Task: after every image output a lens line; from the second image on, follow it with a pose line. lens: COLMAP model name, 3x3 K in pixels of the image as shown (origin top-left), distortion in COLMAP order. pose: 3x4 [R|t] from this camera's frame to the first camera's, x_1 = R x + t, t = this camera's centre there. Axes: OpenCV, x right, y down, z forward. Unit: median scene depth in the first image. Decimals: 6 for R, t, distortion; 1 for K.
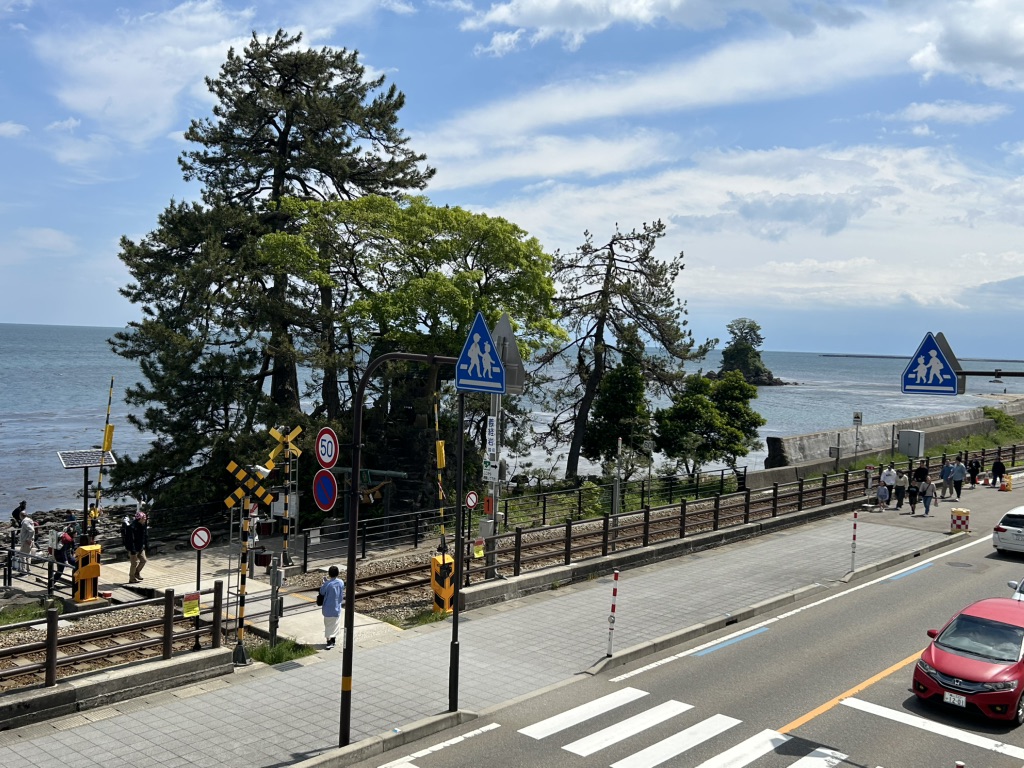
lens RADIAL K [[1003.4, 0, 512.2], [0, 1003.4, 400.9], [0, 0, 1]] dist [0.035883, -0.013305]
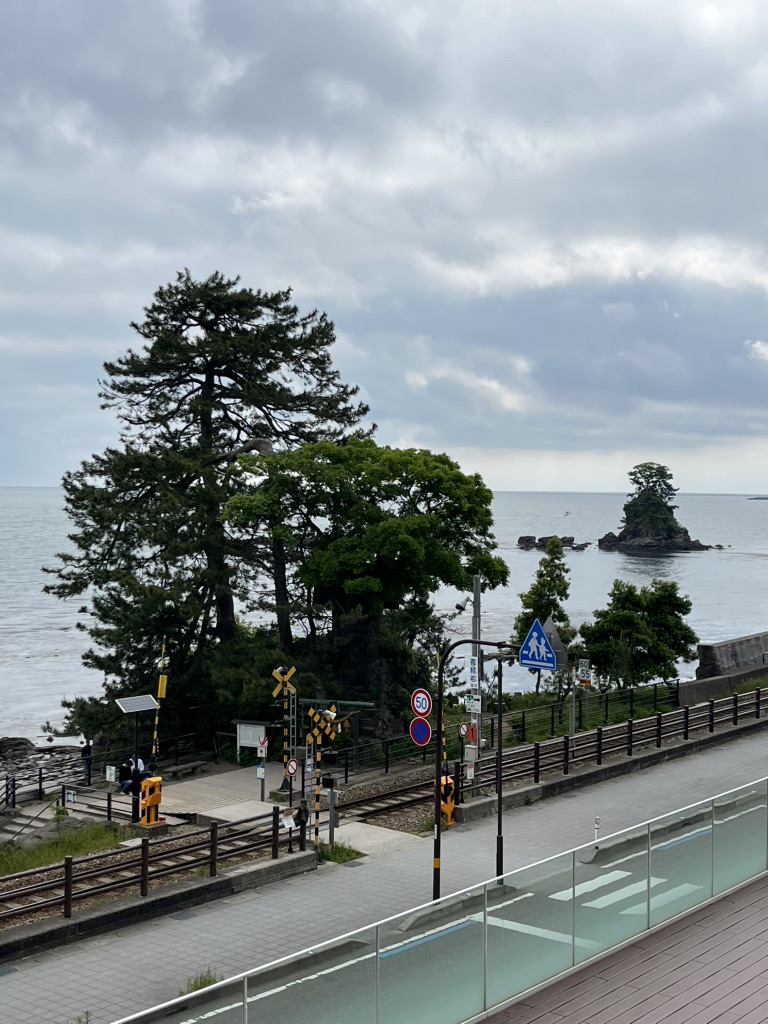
lens RADIAL K [[1354.1, 0, 384.0], [0, 1354.1, 512.0], [0, 0, 1]] dist [0.034584, 0.016632]
pose [[0.999120, -0.025888, 0.032988, -0.114082], [0.027382, 0.998581, -0.045665, -0.055418], [-0.031759, 0.046528, 0.998412, -0.387378]]
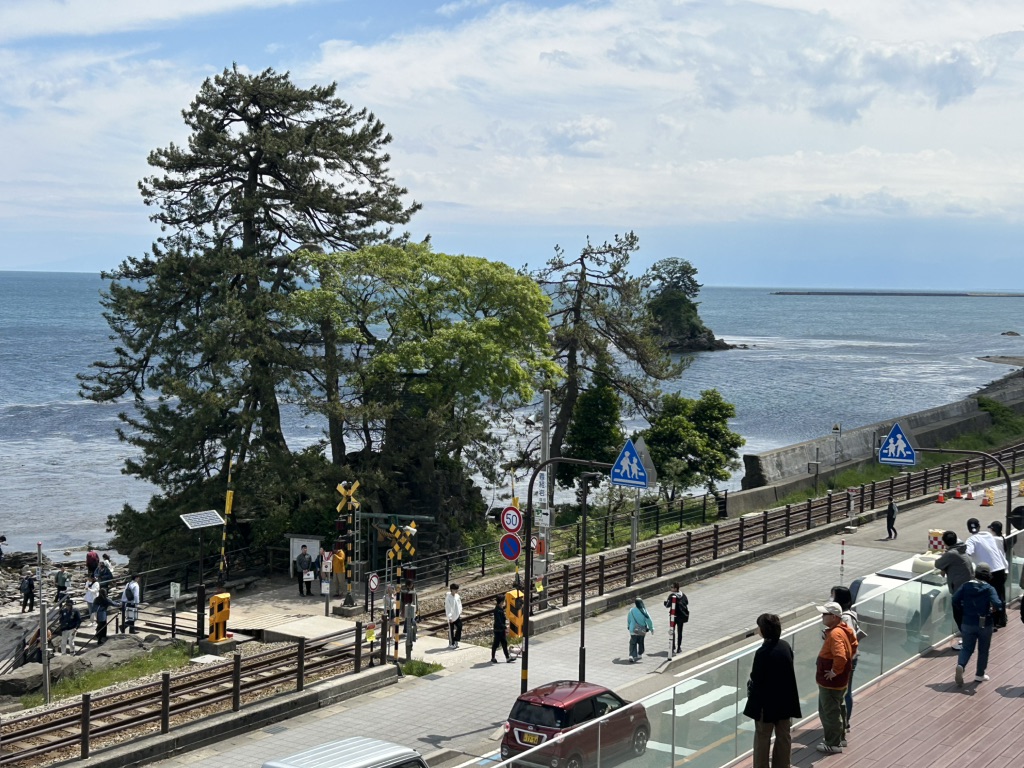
lens RADIAL K [[1450.2, 0, 513.5], [0, 1450.2, 415.6], [0, 0, 1]] dist [0.098465, -0.001721]
pose [[0.992707, -0.025545, 0.117815, -0.165920], [0.021956, 0.999257, 0.031662, -0.068188], [-0.118537, -0.028844, 0.992531, -0.444284]]
